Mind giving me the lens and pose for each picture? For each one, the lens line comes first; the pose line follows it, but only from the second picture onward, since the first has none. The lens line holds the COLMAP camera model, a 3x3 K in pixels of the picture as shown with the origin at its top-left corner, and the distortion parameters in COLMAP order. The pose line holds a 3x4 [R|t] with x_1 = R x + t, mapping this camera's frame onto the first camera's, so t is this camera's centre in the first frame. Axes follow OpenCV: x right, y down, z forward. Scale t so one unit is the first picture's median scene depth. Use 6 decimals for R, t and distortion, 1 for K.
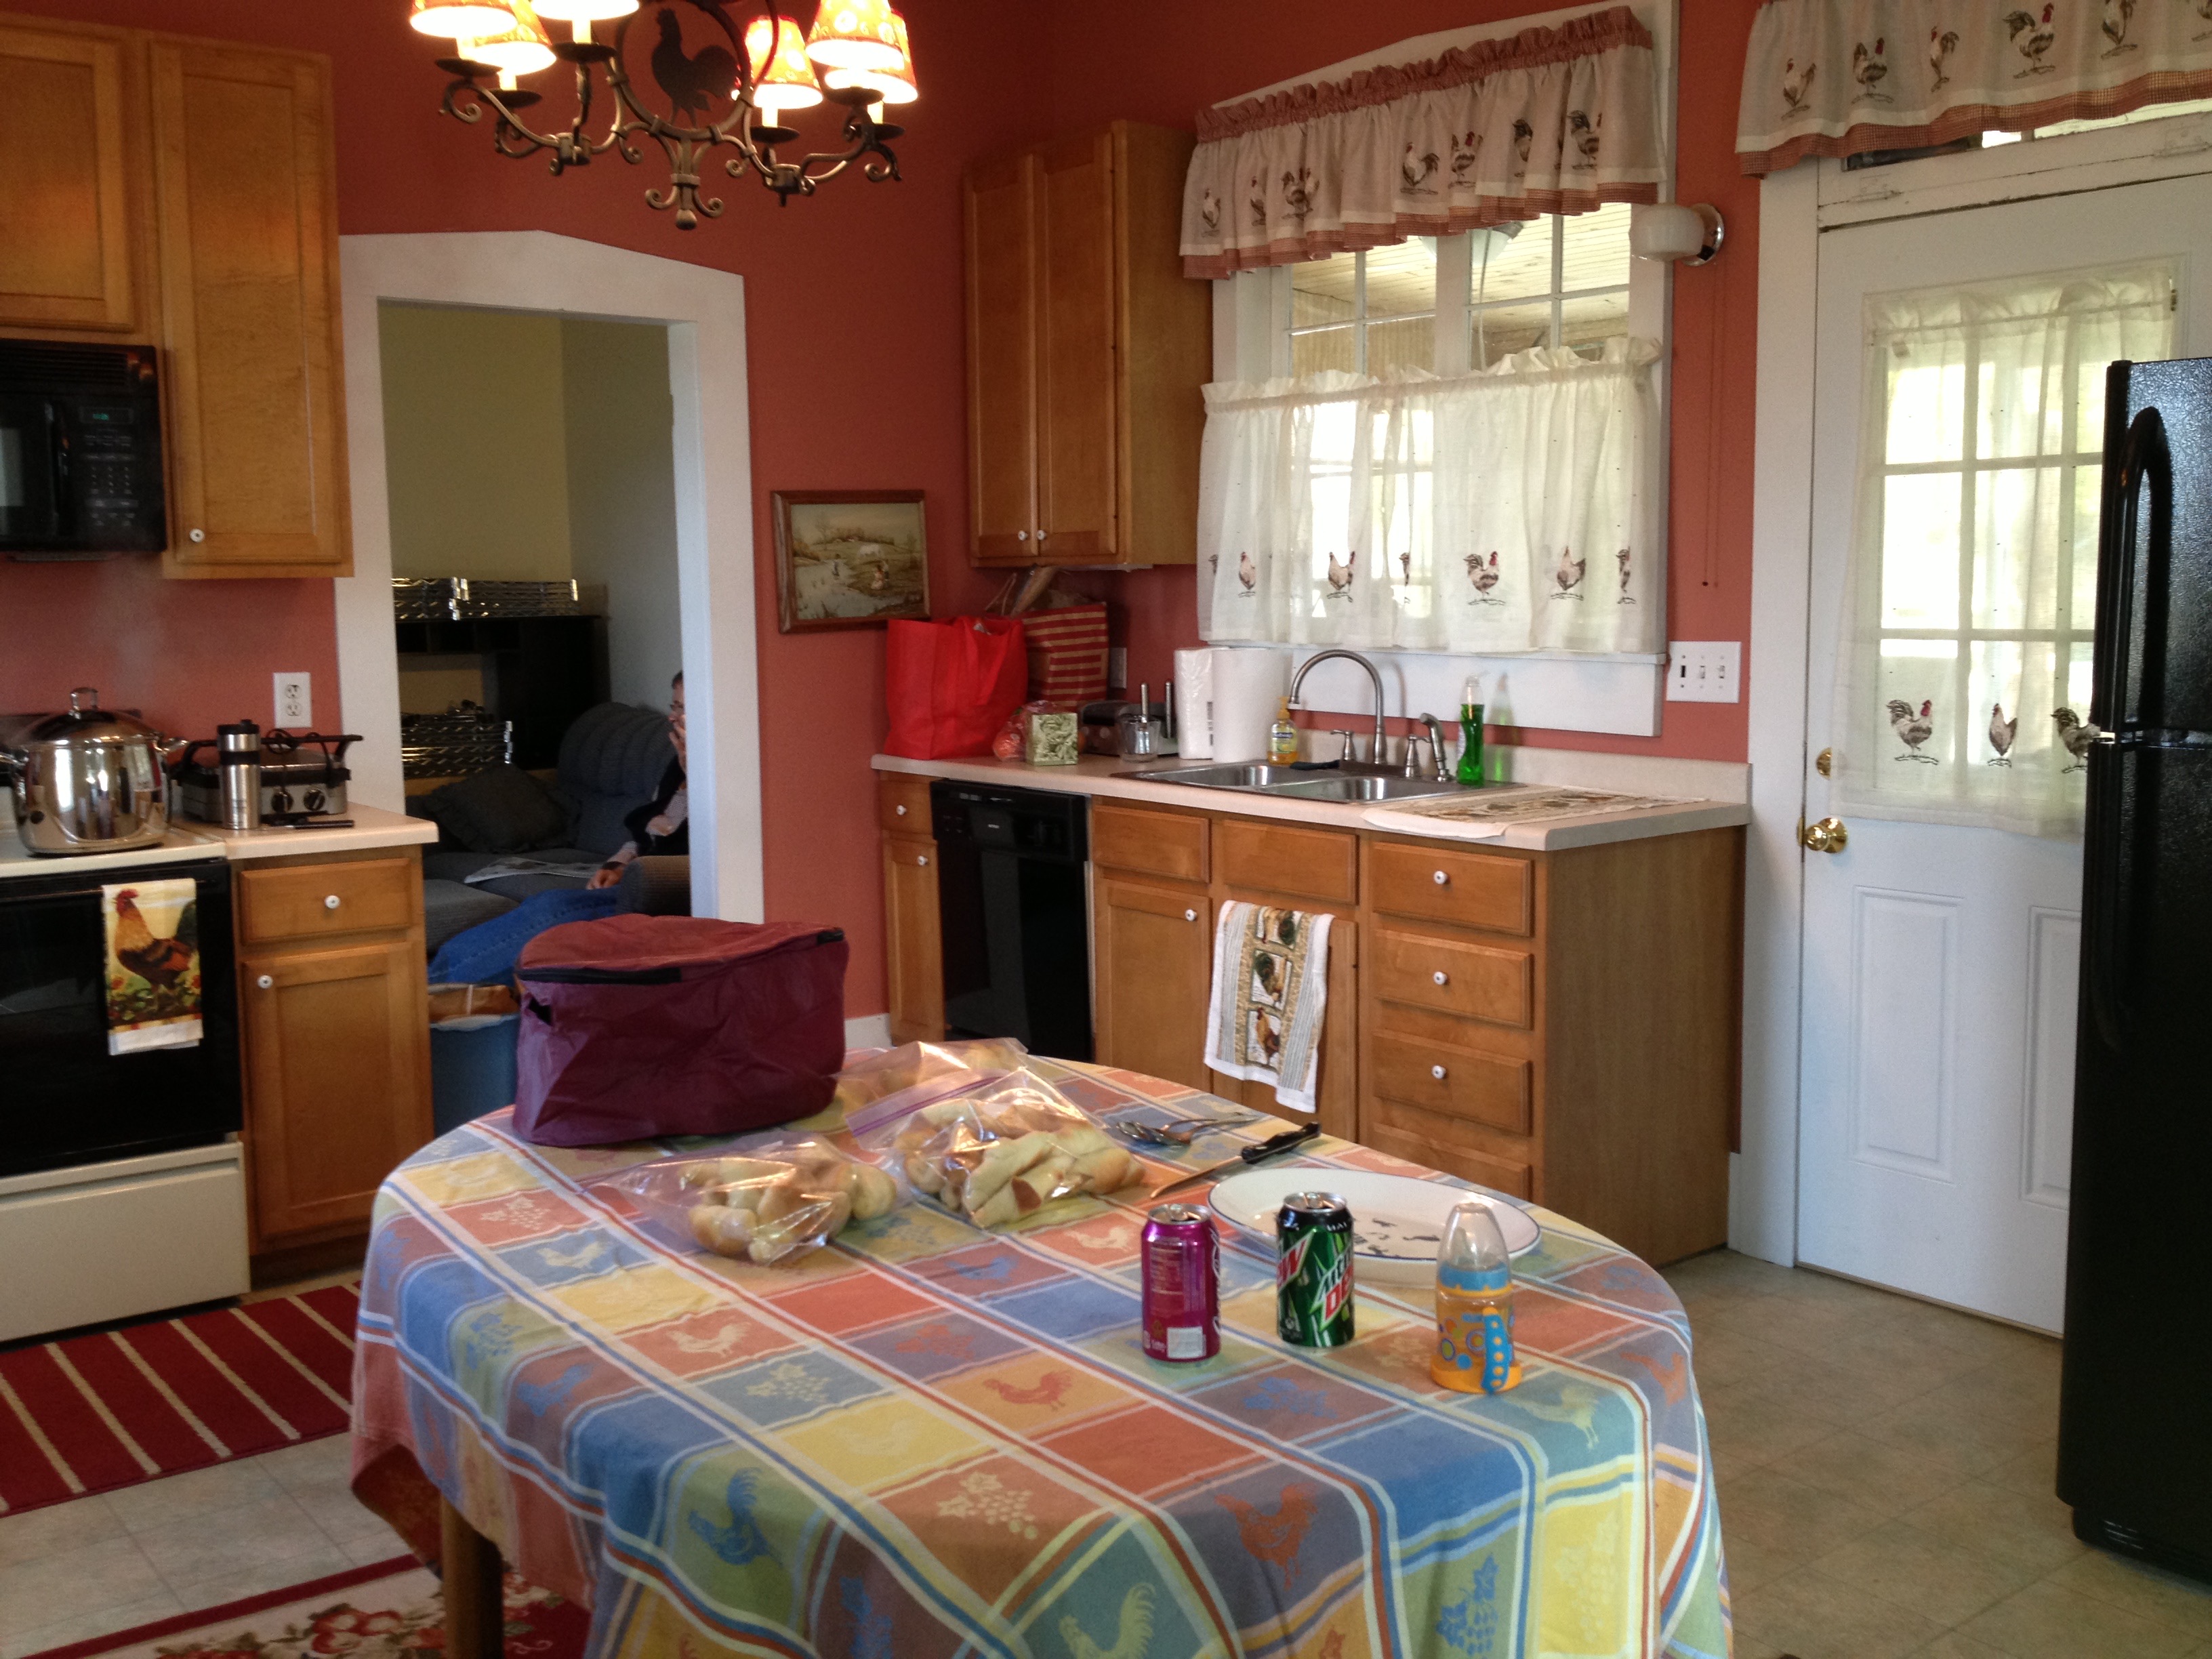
lens RADIAL K [[2058.2, 0, 1106.0], [0, 2058.2, 829.5], [0, 0, 1]] dist [0.147277, -0.402305]
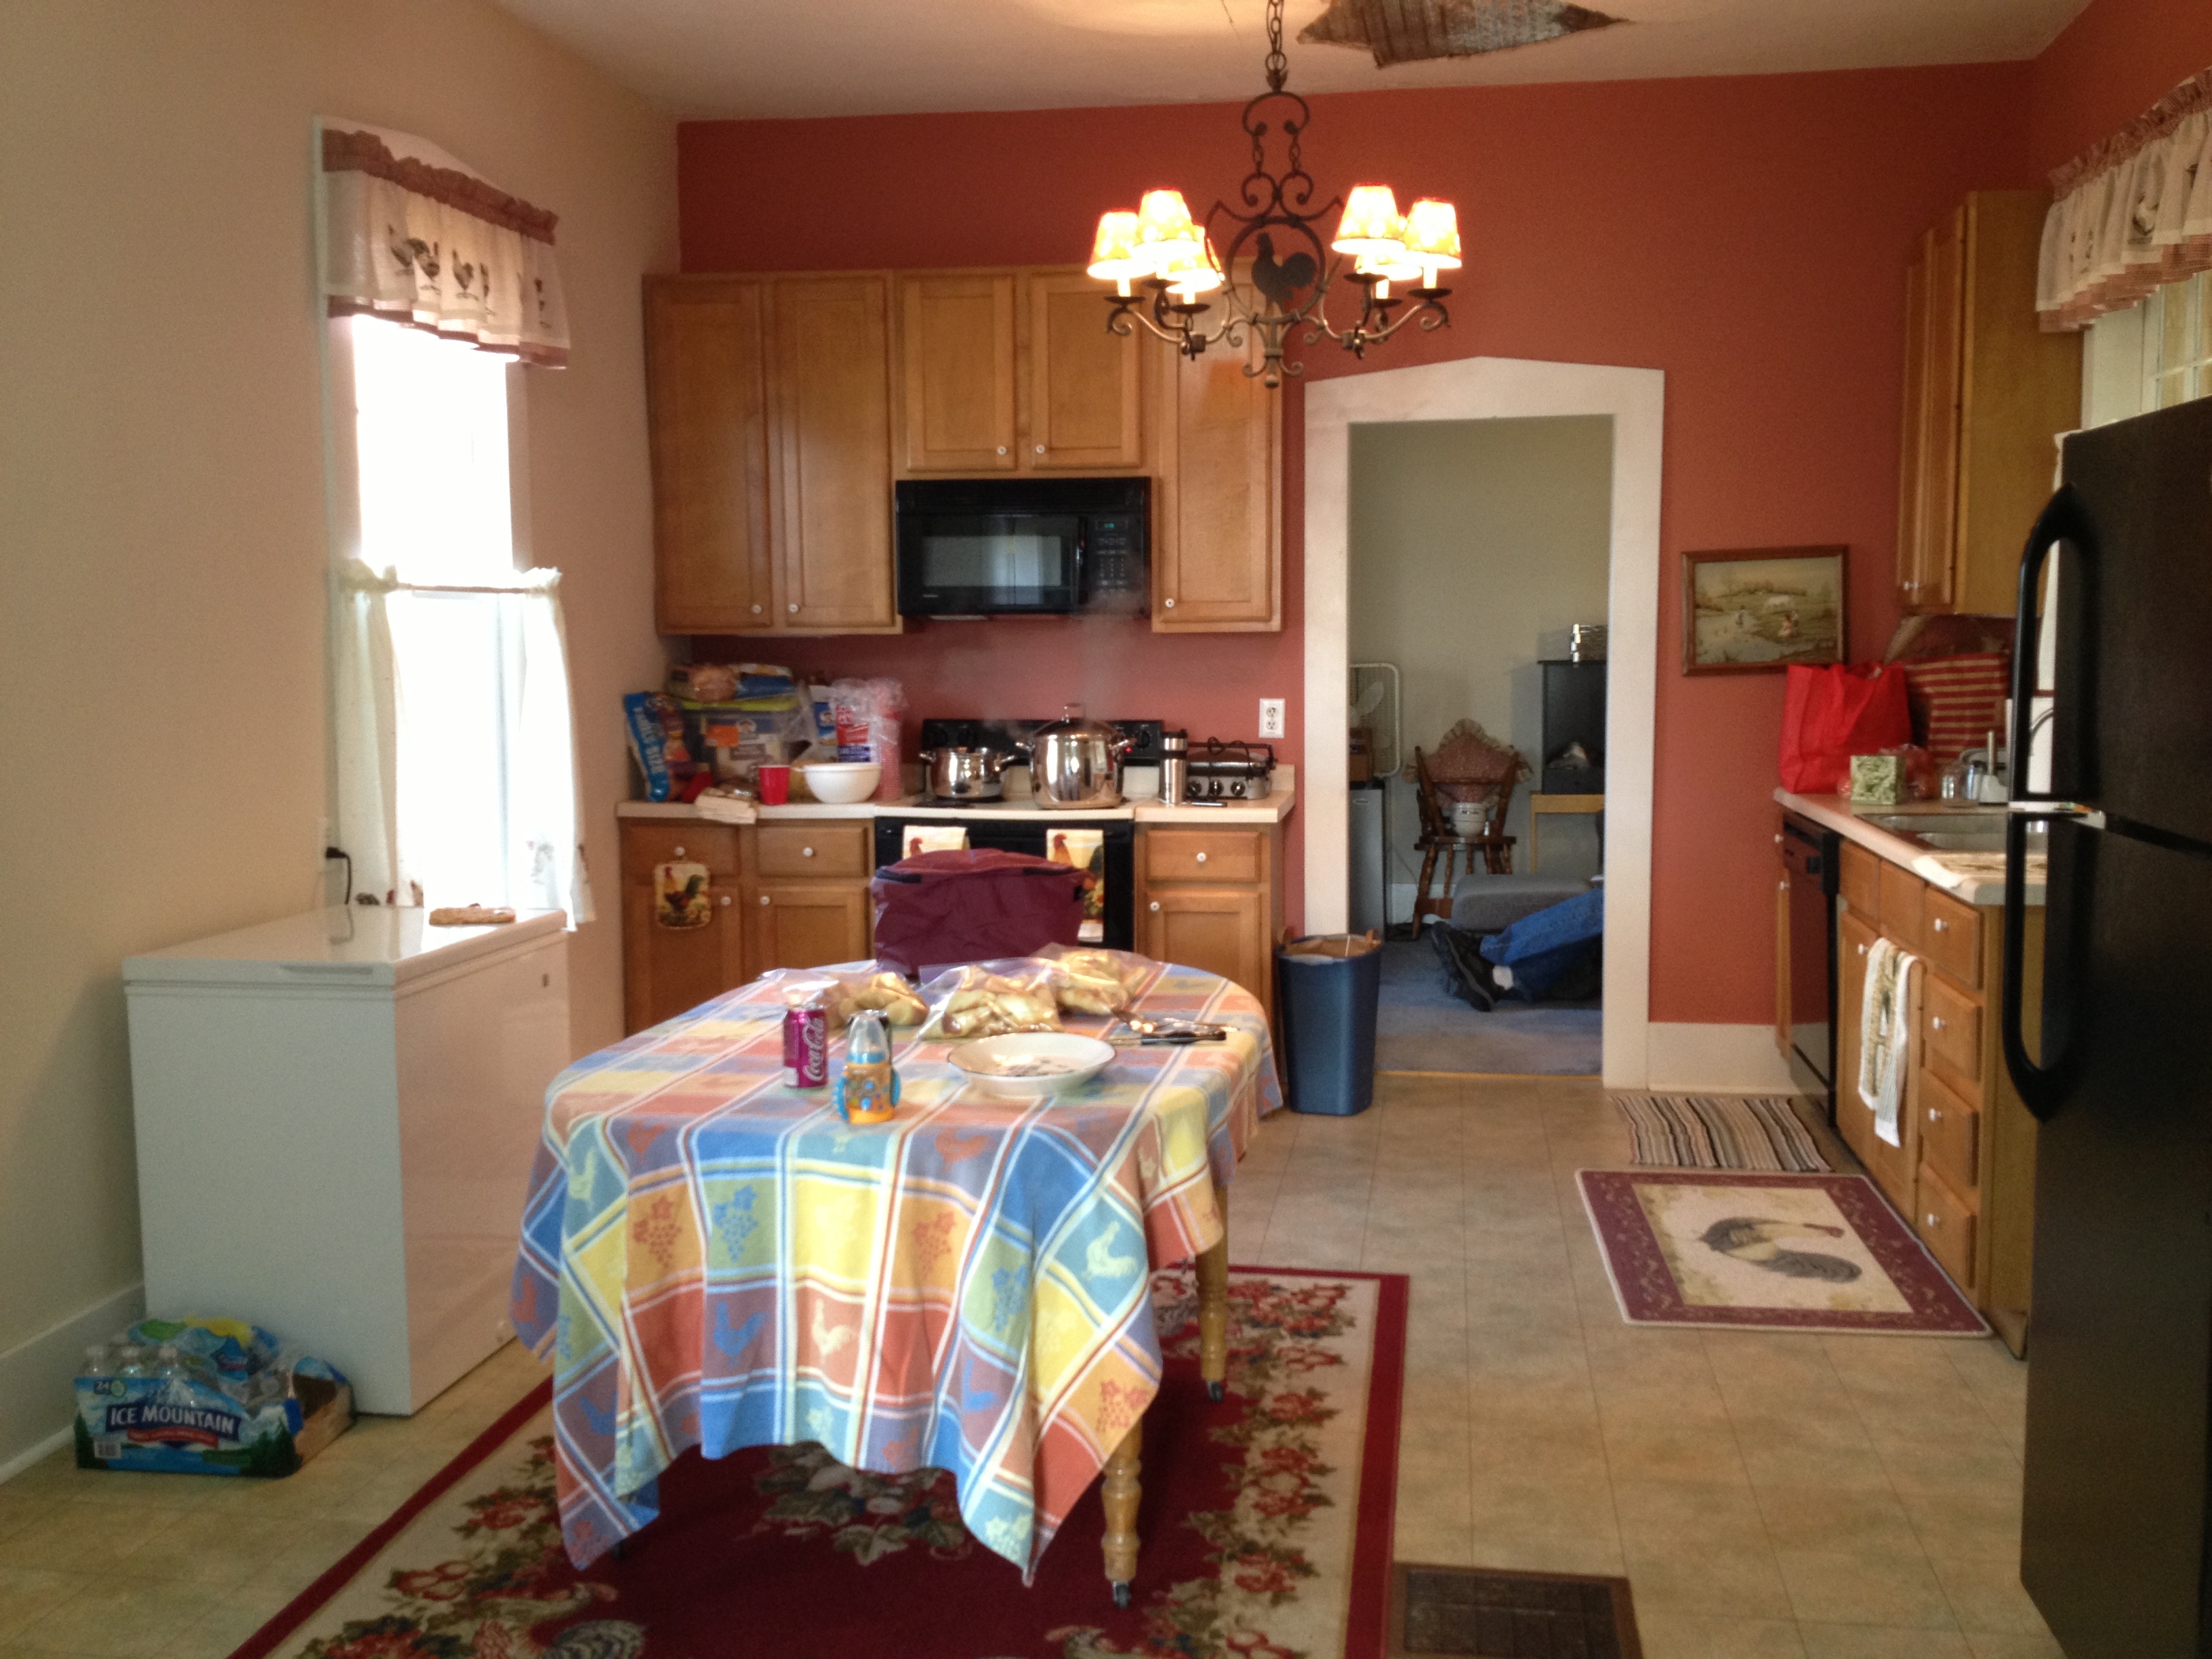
lens RADIAL K [[2071.4, 0, 1106.0], [0, 2071.4, 829.5], [0, 0, 1]] dist [0.073875, -0.190889]
pose [[0.662416, 0.076271, -0.745243, 0.512197], [-0.086039, 0.995967, 0.025454, -0.011967], [0.744179, 0.047258, 0.666307, -0.002678]]
